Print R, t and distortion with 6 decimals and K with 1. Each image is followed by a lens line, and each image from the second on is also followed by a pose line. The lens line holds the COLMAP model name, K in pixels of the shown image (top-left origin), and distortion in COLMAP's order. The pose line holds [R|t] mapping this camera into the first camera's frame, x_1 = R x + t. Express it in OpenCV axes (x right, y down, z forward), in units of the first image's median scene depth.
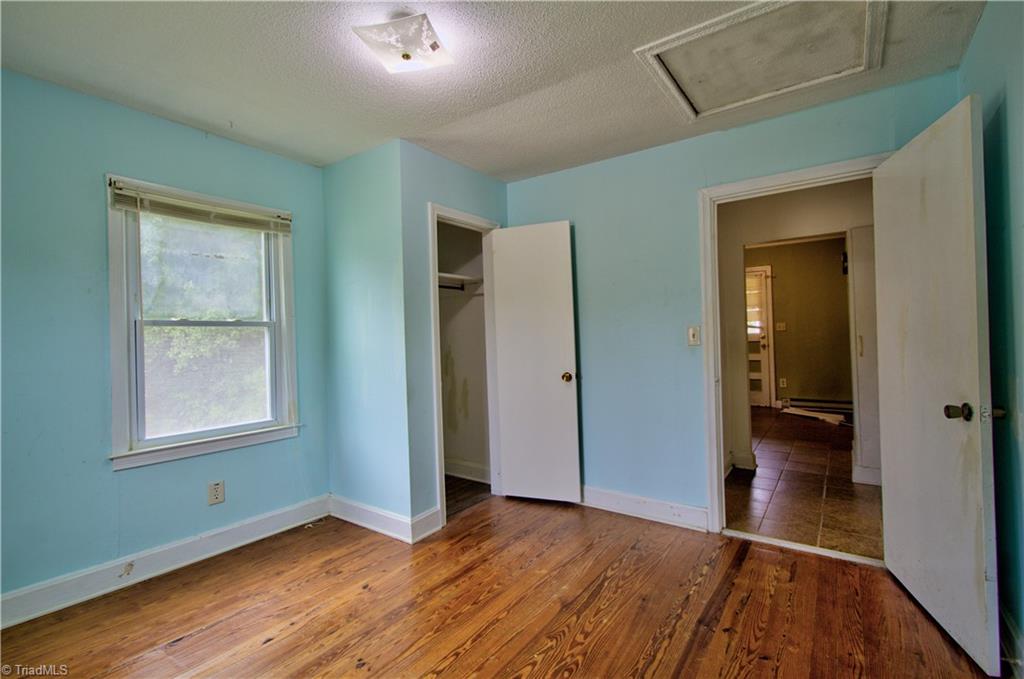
lens RADIAL K [[463.0, 0, 515.5], [0, 463.0, 334.7], [0, 0, 1]] dist [0.003590, 0.002279]
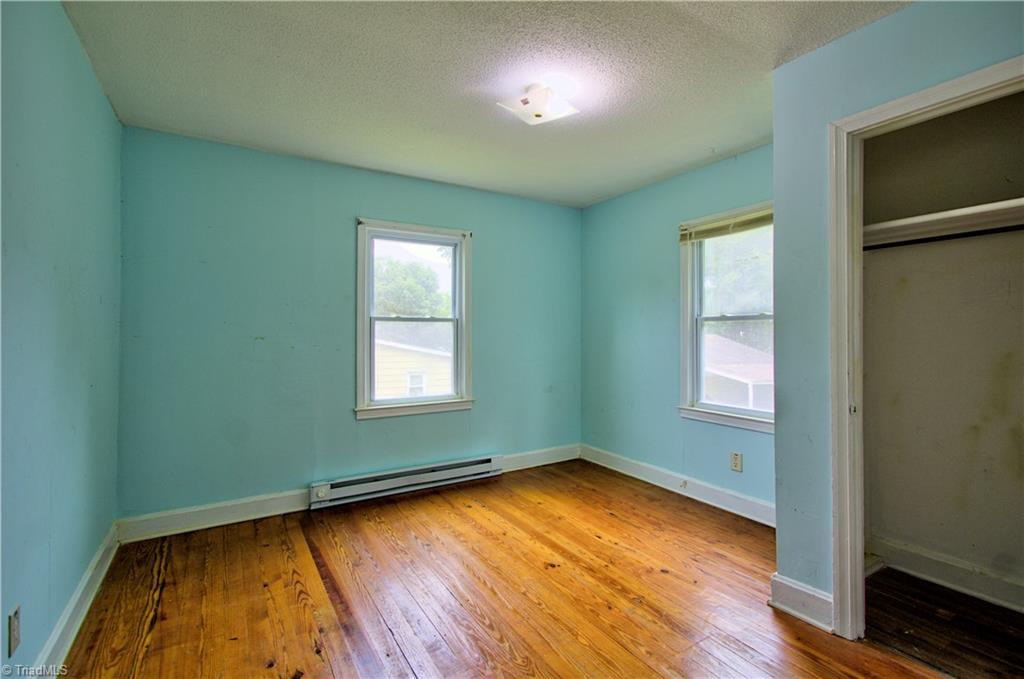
lens RADIAL K [[463.0, 0, 518.1], [0, 463.0, 329.0], [0, 0, 1]] dist [0.003590, 0.002279]
pose [[-0.372806, 0.011947, -0.927832, 0.639215], [0.013507, 0.999881, 0.007448, -0.012065], [0.927811, -0.009755, -0.372923, 0.912670]]
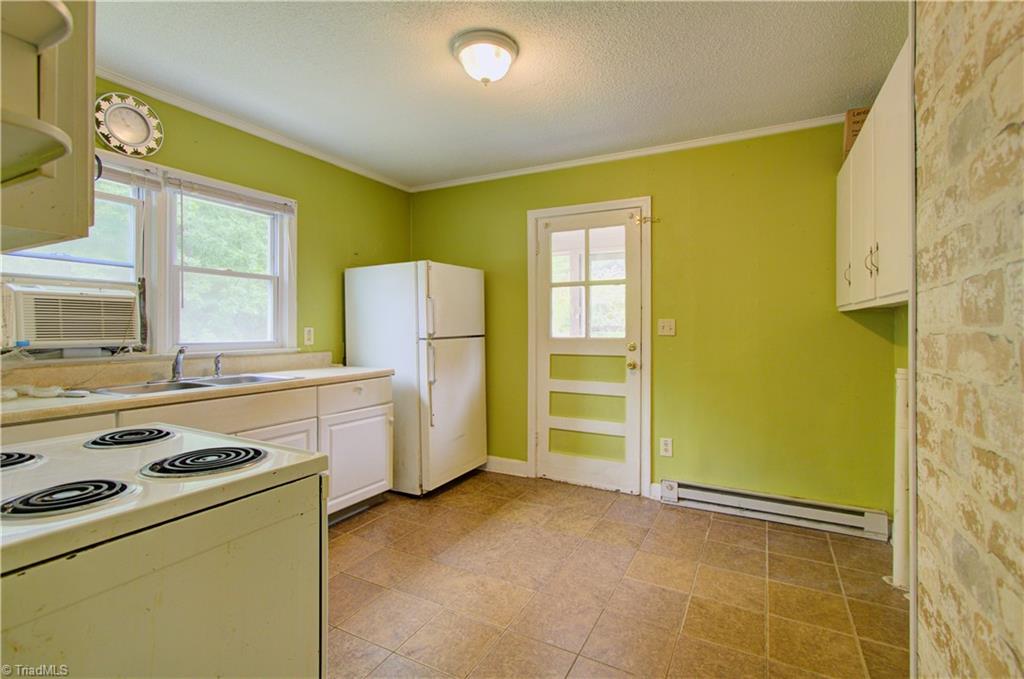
lens RADIAL K [[463.0, 0, 516.8], [0, 463.0, 335.0], [0, 0, 1]] dist [0.003590, 0.002279]
pose [[0.989072, 0.033681, 0.143533, 0.879012], [-0.034987, 0.999366, 0.006586, -0.016367], [-0.143220, -0.011536, 0.989624, 1.377510]]
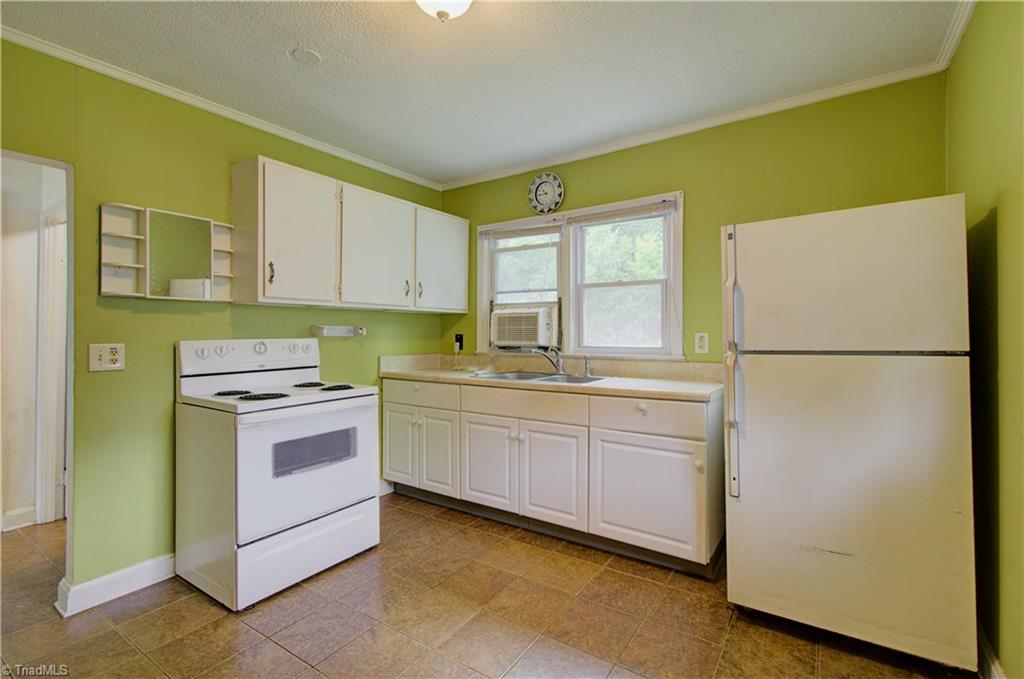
lens RADIAL K [[463.0, 0, 513.4], [0, 463.0, 335.0], [0, 0, 1]] dist [0.003590, 0.002279]
pose [[0.043713, 0.043080, -0.998115, 1.509539], [-0.000134, 0.999070, 0.043115, -0.048107], [0.999044, -0.001751, 0.043678, 2.179706]]
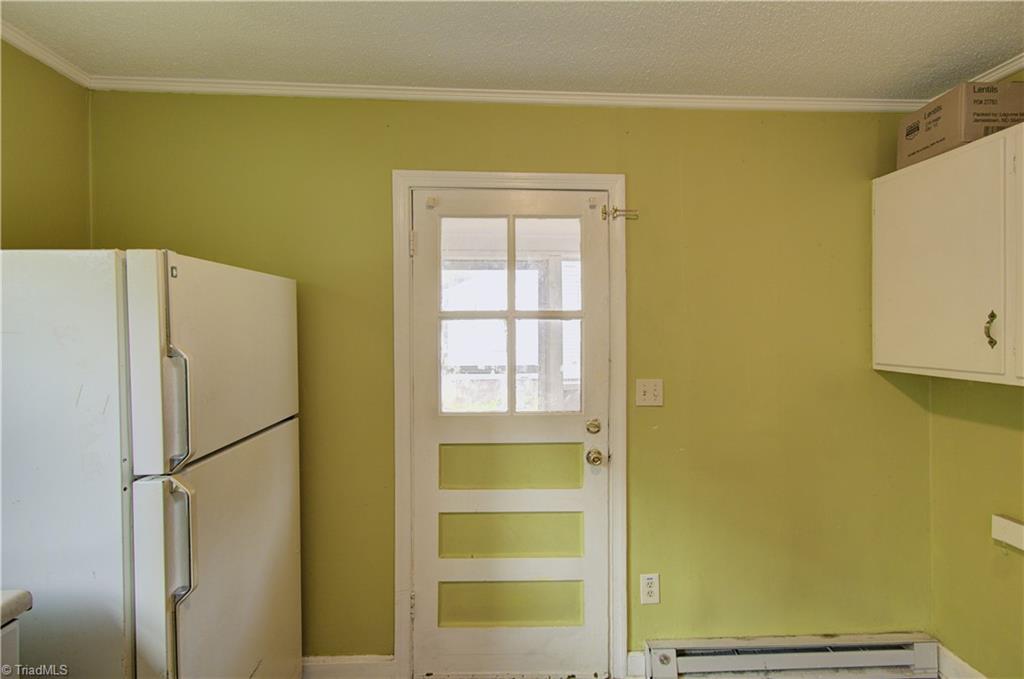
lens RADIAL K [[463.0, 0, 512.9], [0, 463.0, 334.7], [0, 0, 1]] dist [0.003590, 0.002279]
pose [[0.785116, 0.030303, 0.618607, 0.810542], [-0.022583, 0.999539, -0.020301, -0.109890], [-0.618937, 0.001968, 0.785438, 2.035088]]
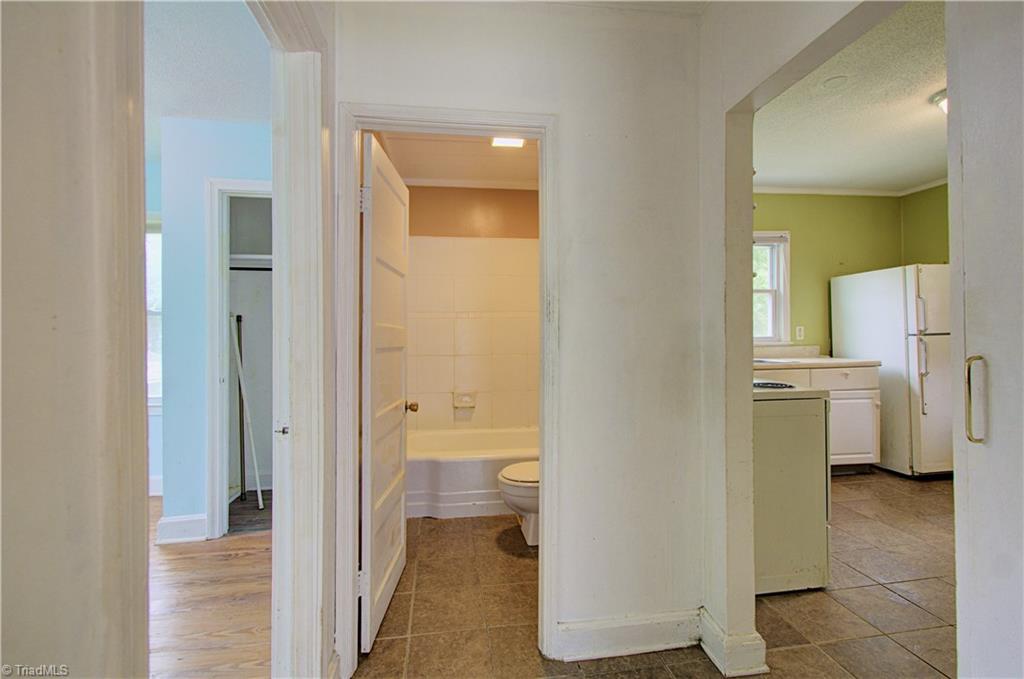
lens RADIAL K [[463.0, 0, 513.2], [0, 463.0, 331.5], [0, 0, 1]] dist [0.003590, 0.002279]
pose [[0.695838, 0.026381, -0.717714, 0.965977], [-0.012855, 0.999623, 0.024280, -0.017326], [0.718083, -0.007669, 0.695915, 0.872007]]
